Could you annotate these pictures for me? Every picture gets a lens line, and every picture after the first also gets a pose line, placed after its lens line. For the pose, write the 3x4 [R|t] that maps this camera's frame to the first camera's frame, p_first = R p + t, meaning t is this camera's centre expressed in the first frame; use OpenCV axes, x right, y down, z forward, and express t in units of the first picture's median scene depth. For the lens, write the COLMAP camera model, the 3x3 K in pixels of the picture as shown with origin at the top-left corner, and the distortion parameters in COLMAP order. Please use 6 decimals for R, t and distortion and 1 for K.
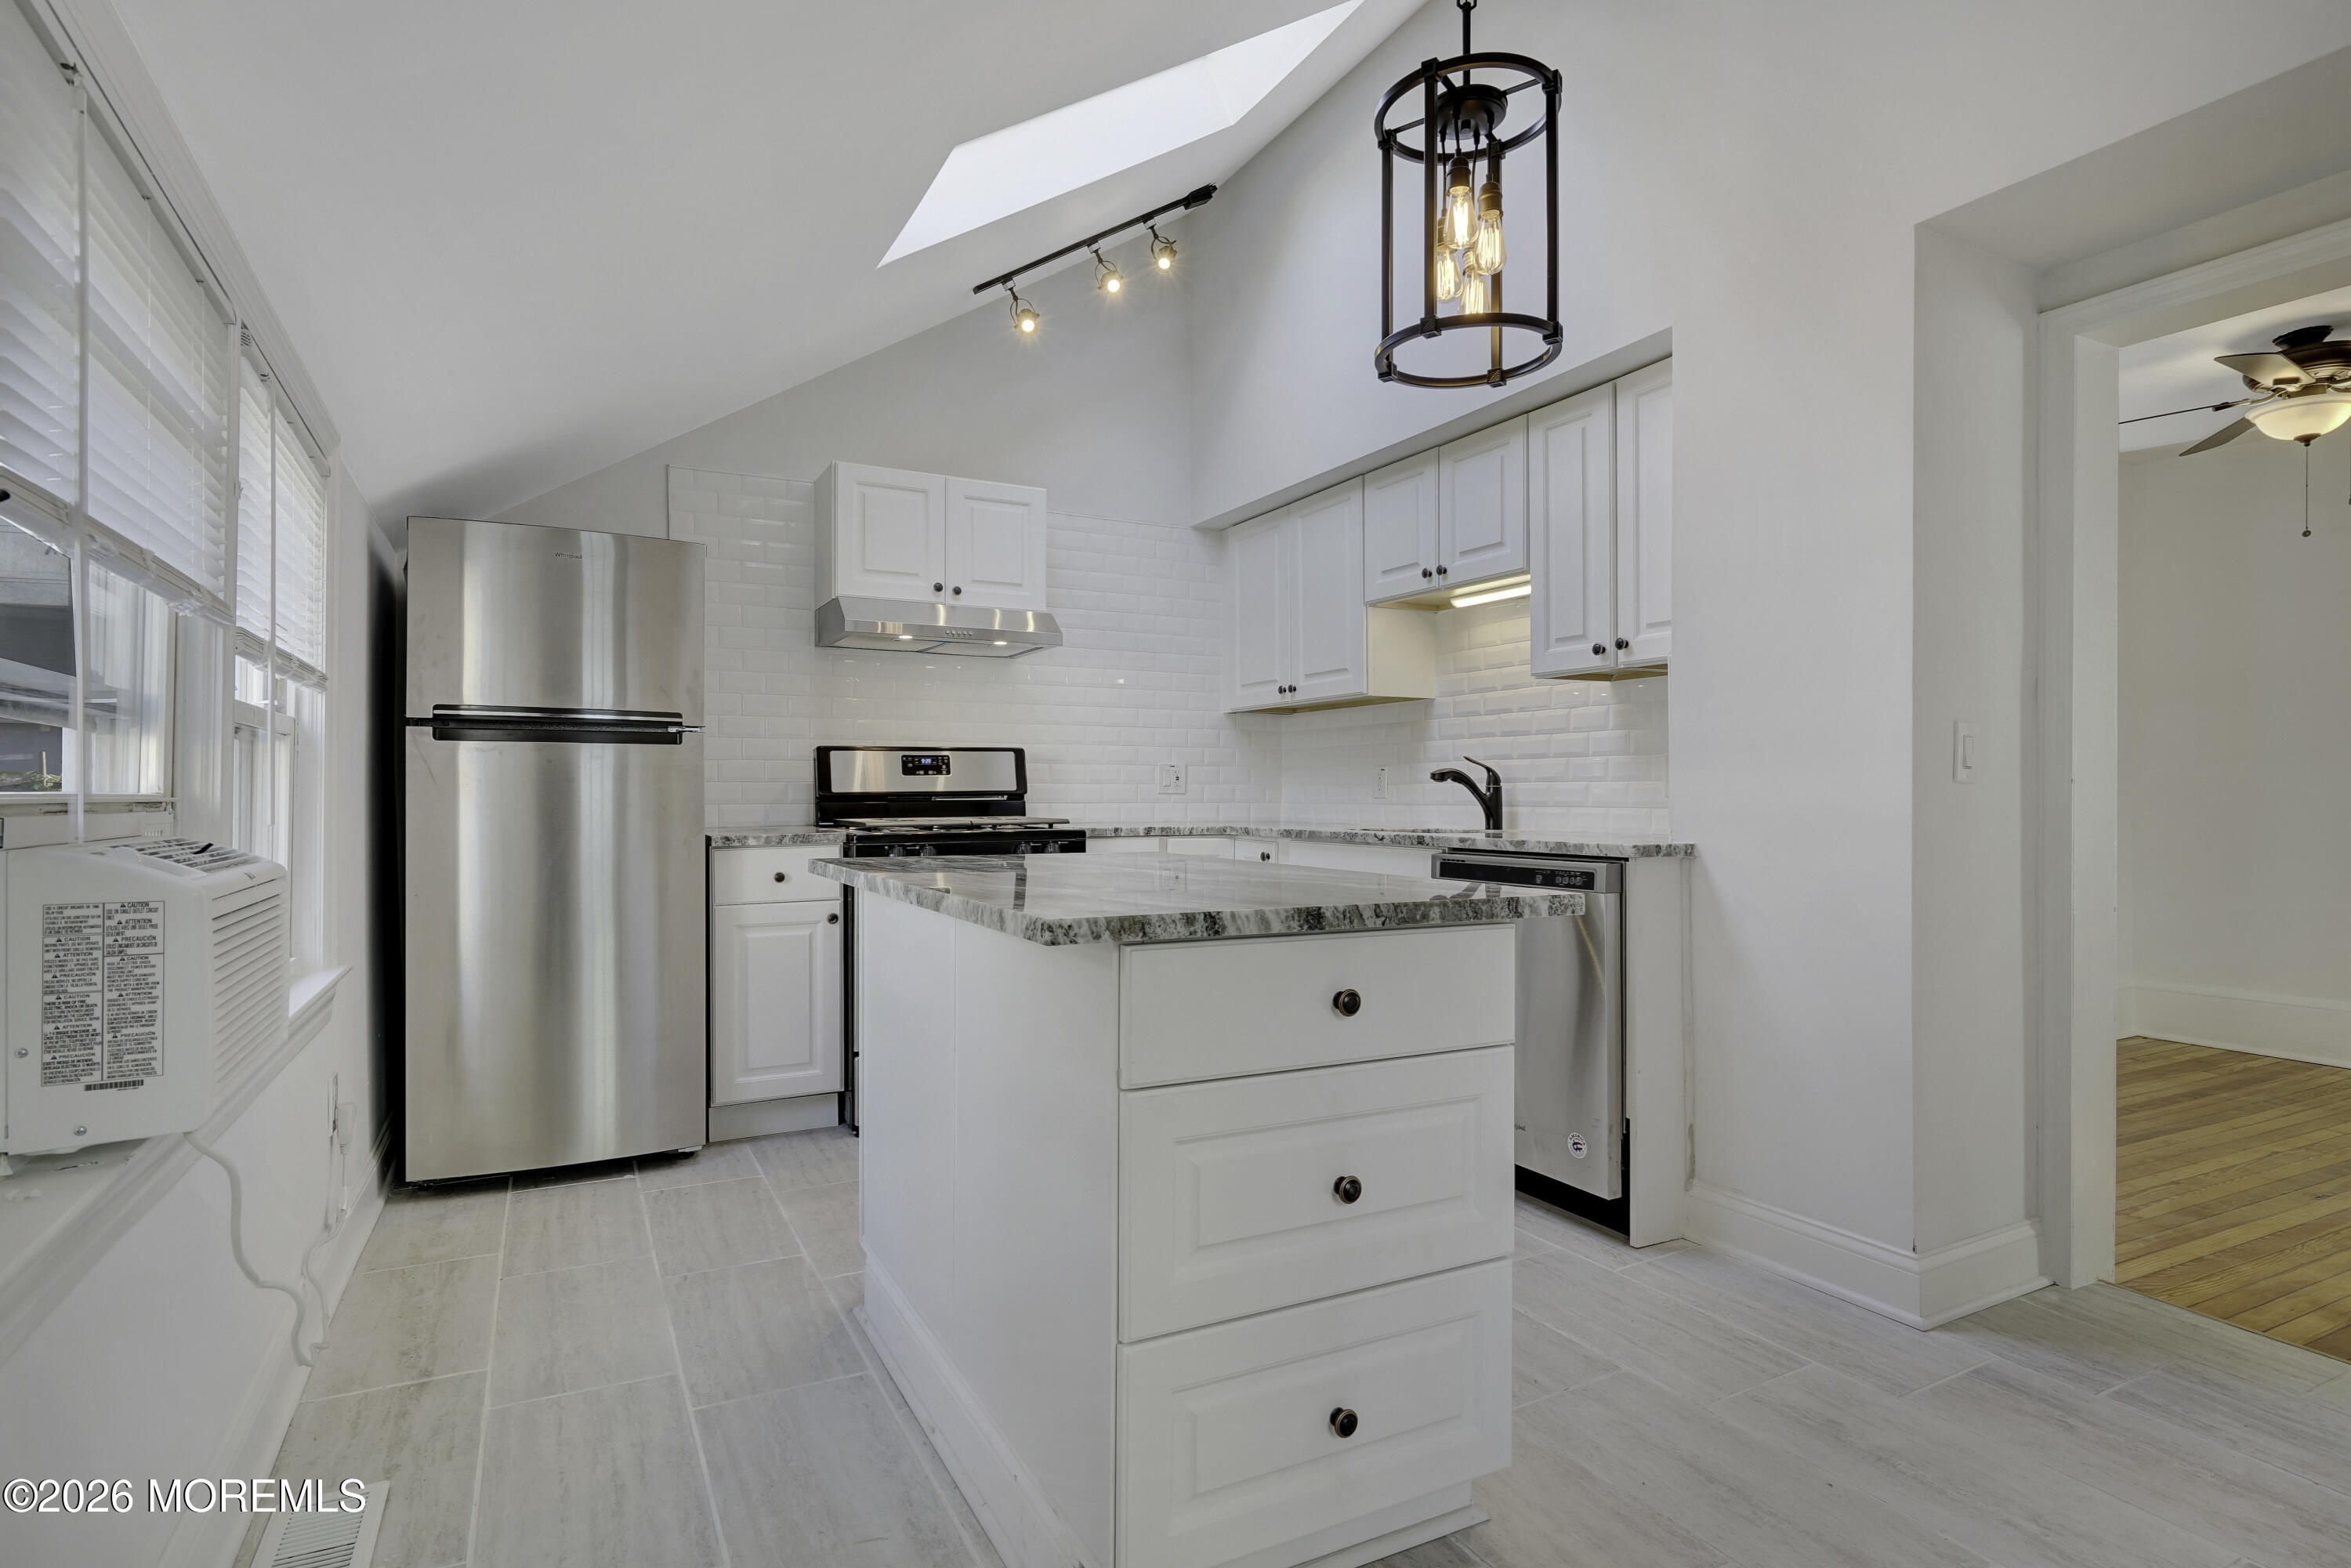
lens RADIAL K [[1186.3, 0, 1164.5], [0, 1186.3, 785.7], [0, 0, 1]] dist [0.014938, 0.000464]
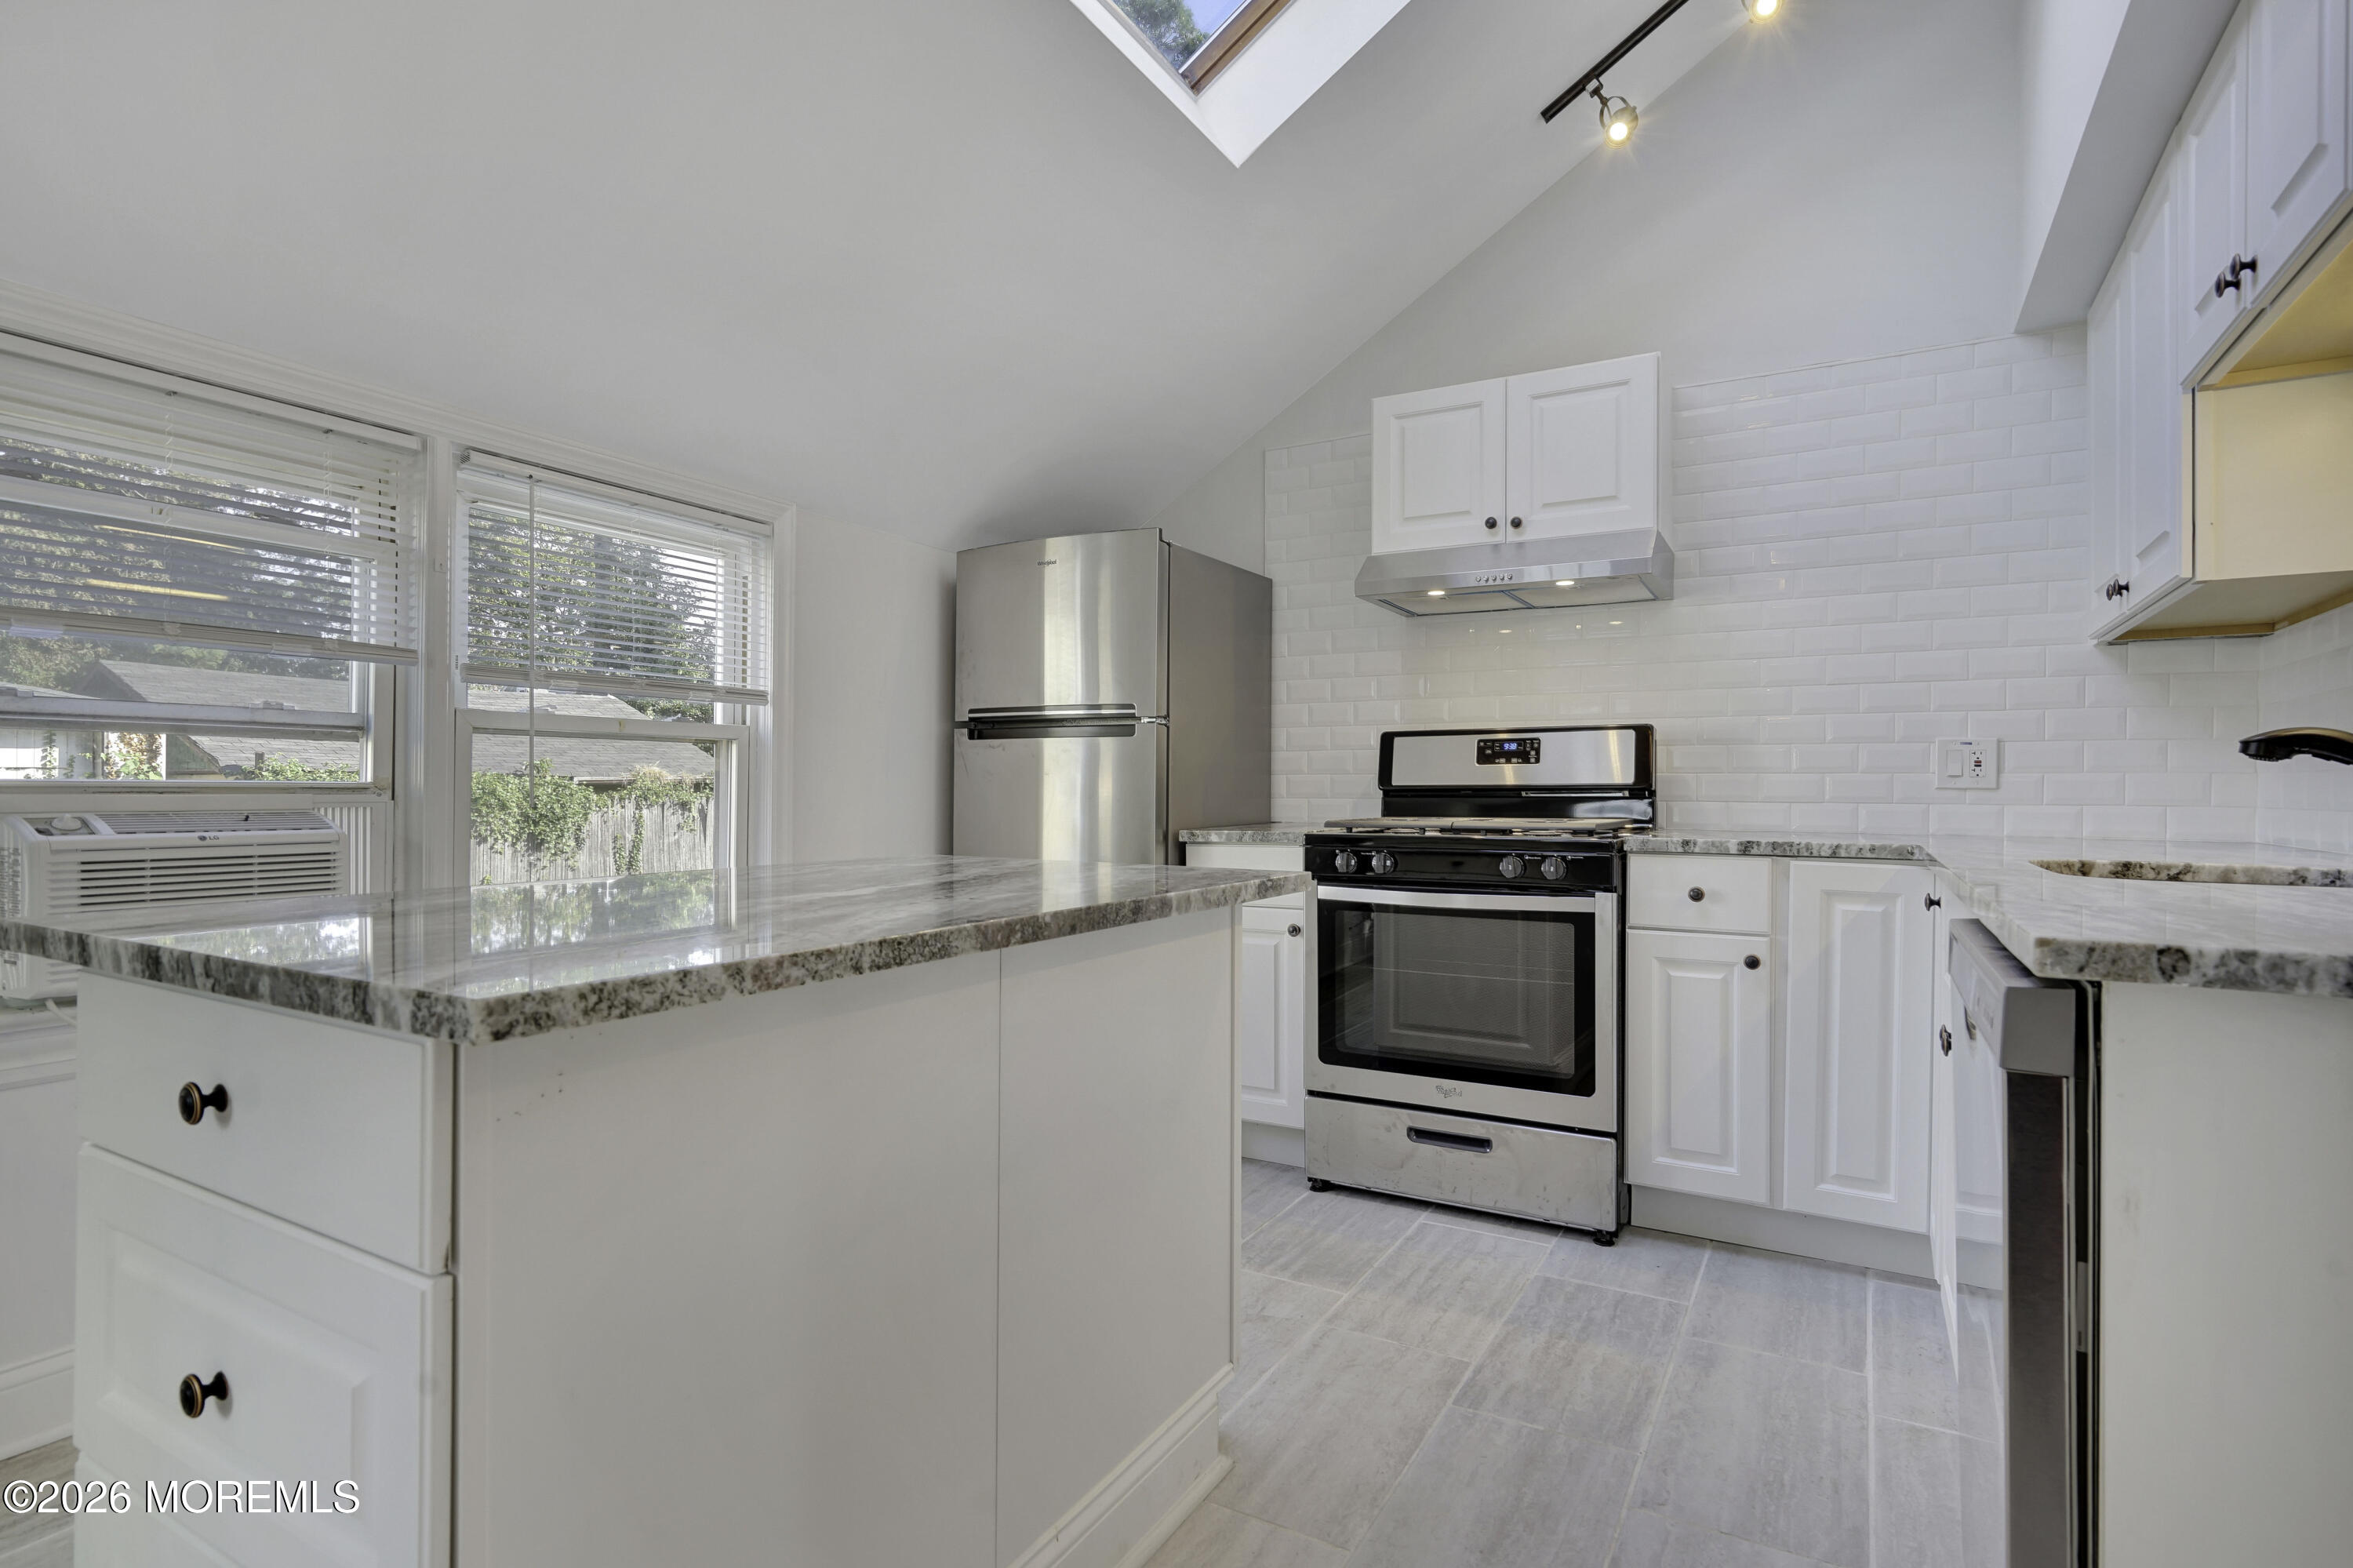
lens RADIAL K [[1187.4, 0, 1170.7], [0, 1187.4, 783.9], [0, 0, 1]] dist [0.014938, 0.000464]
pose [[0.537646, -0.000982, -0.843170, 0.354740], [0.001148, 0.999999, -0.000433, 0.004457], [0.843170, -0.000735, 0.537647, 0.399210]]
